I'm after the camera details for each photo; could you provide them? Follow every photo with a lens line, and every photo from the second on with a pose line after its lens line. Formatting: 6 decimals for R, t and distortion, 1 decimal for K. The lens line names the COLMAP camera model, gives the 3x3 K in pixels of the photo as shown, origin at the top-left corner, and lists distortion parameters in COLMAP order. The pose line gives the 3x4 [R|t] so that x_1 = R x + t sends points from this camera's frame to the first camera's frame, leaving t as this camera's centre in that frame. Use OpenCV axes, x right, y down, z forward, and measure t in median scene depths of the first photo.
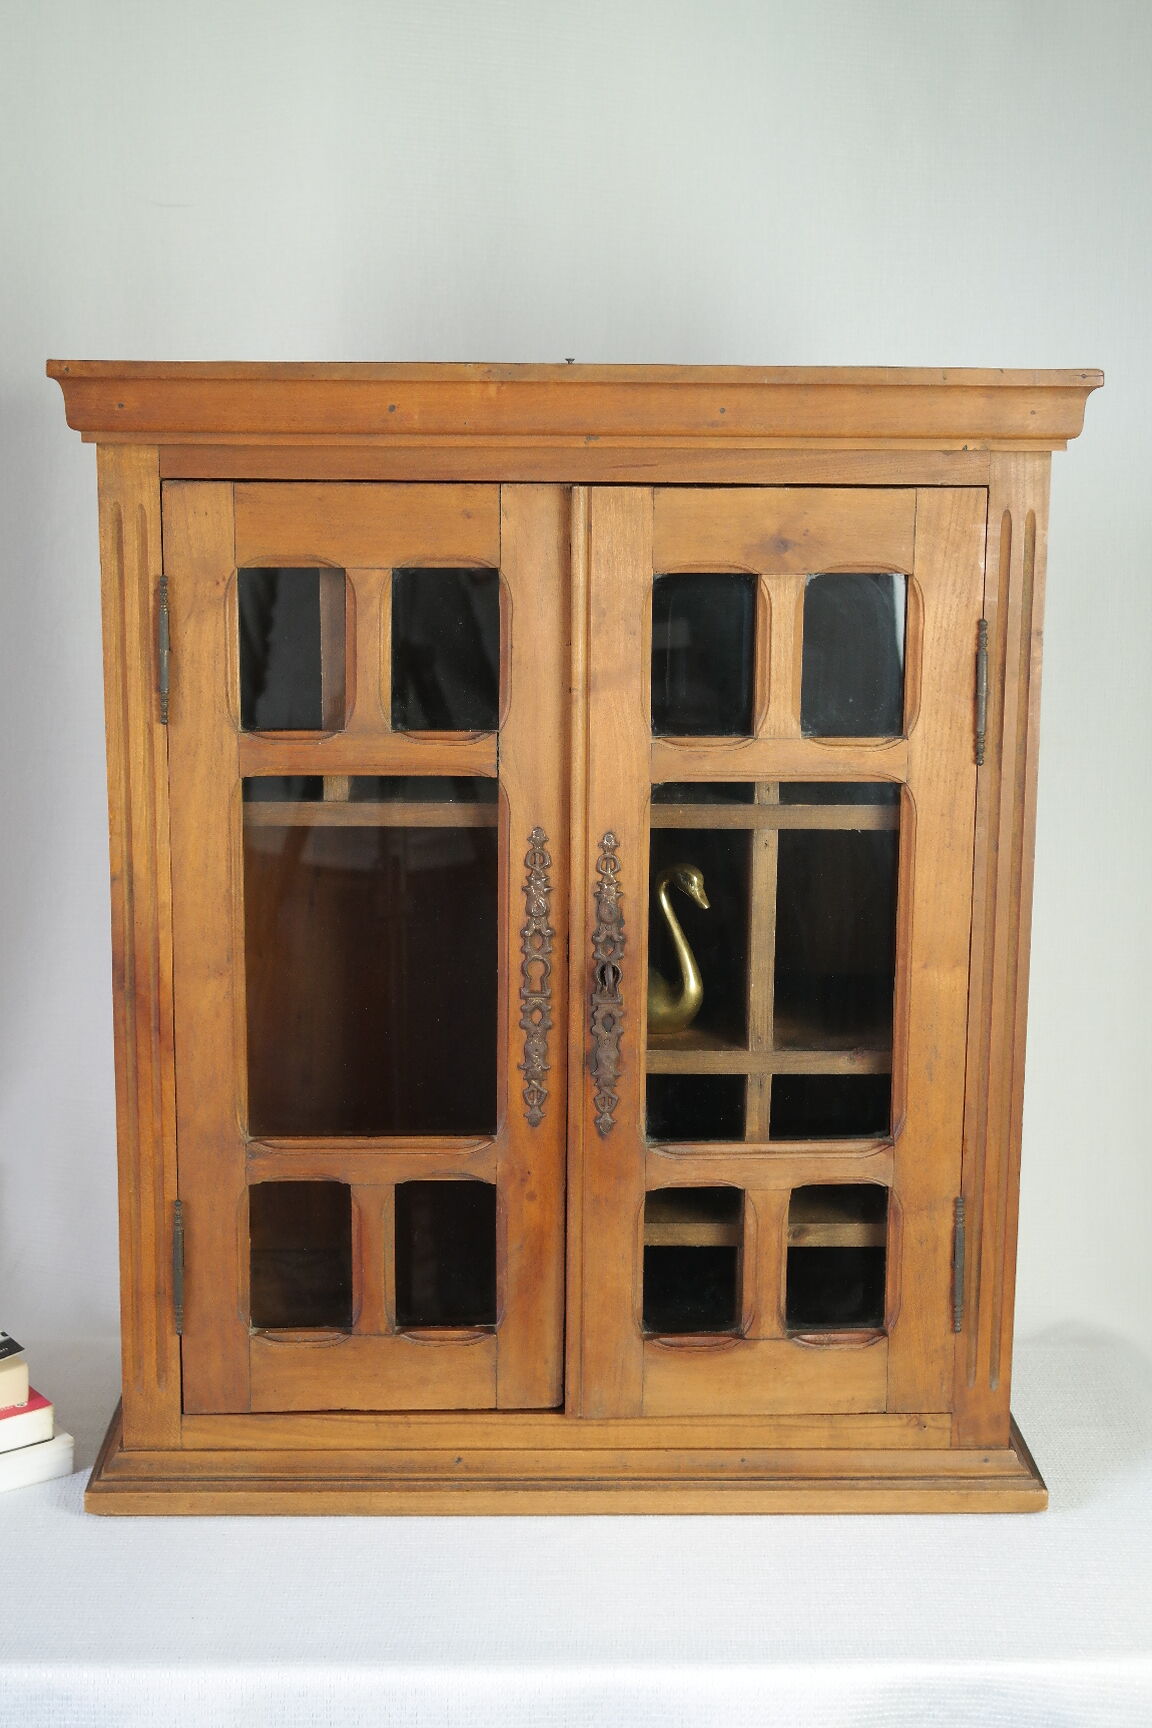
lens RADIAL K [[2225.2, 0, 576.0], [0, 2225.2, 864.0], [0, 0, 1]] dist [0.005549, 0.011812]
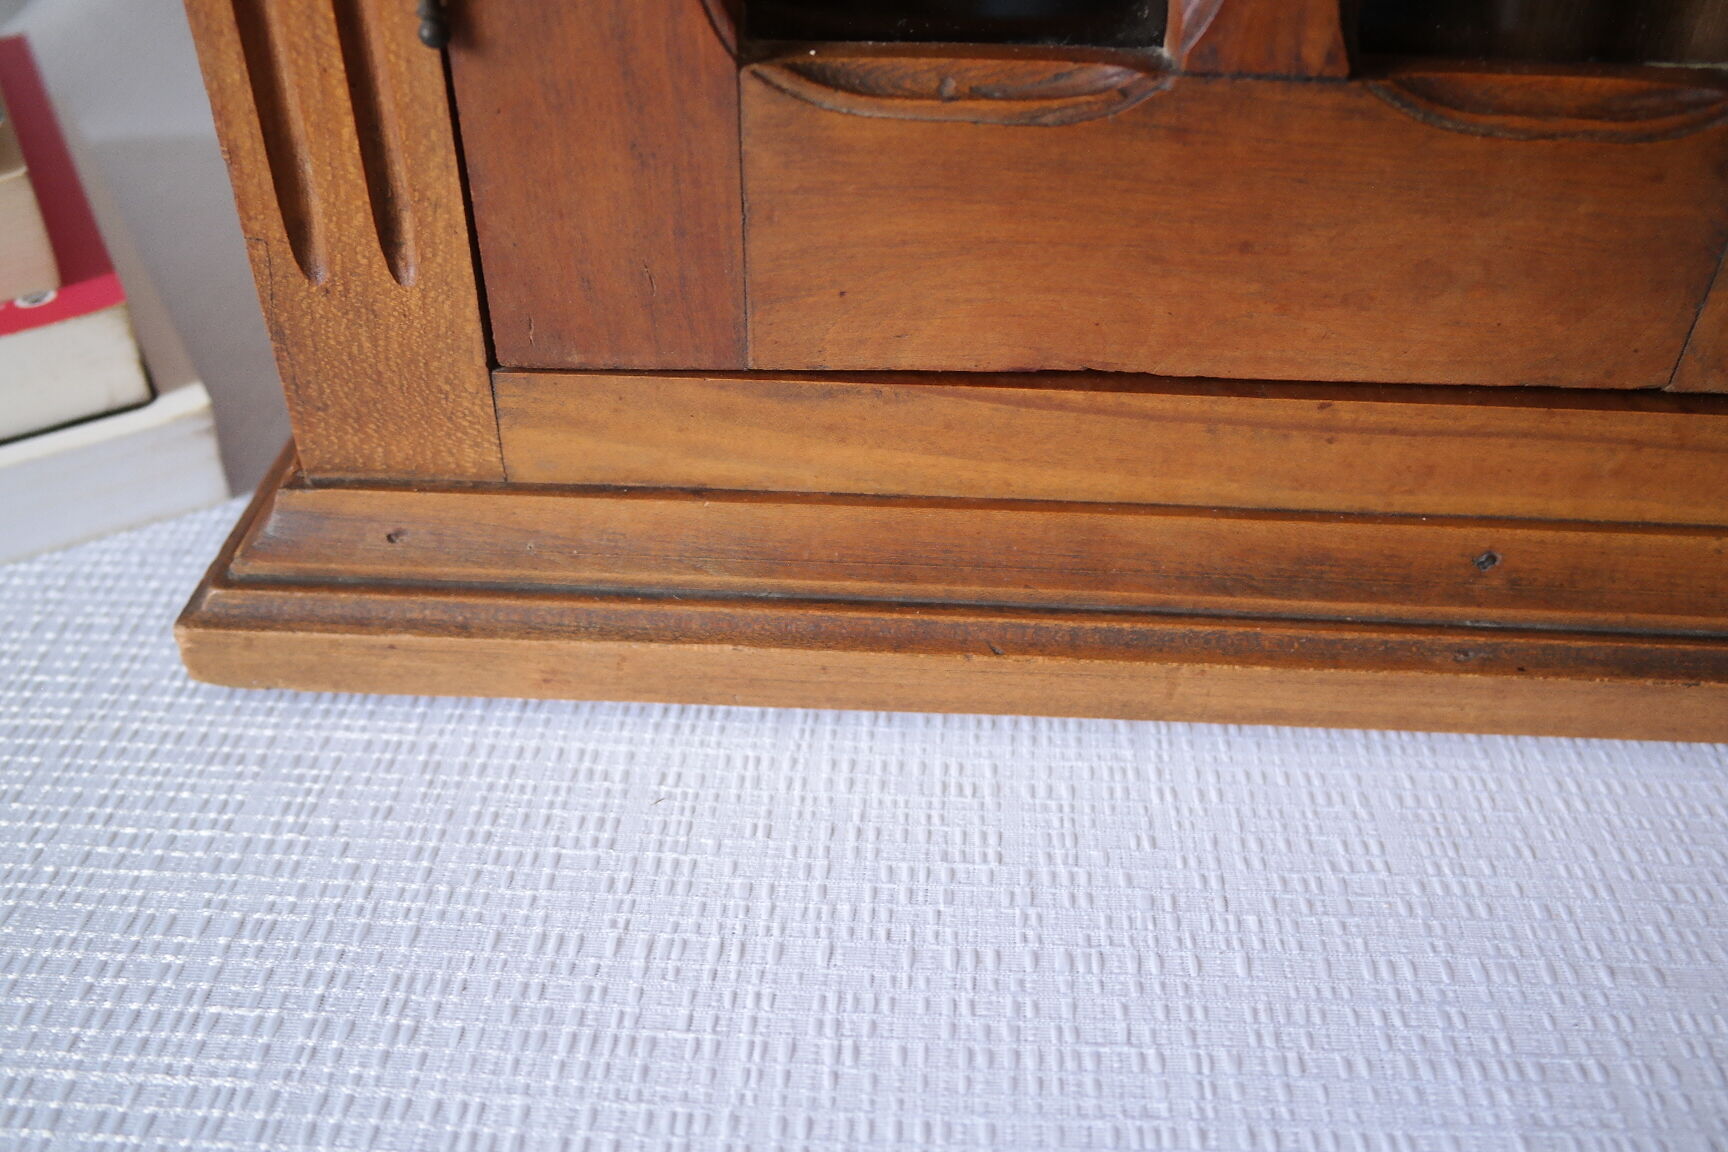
lens RADIAL K [[1427.4, 0, 864.0], [0, 1427.4, 576.0], [0, 0, 1]] dist [-0.052147, 0.001351]
pose [[0.998030, 0.044557, -0.044161, -0.126881], [-0.018947, 0.885160, 0.464900, 0.193928], [0.059804, -0.463148, 0.884261, 0.861770]]
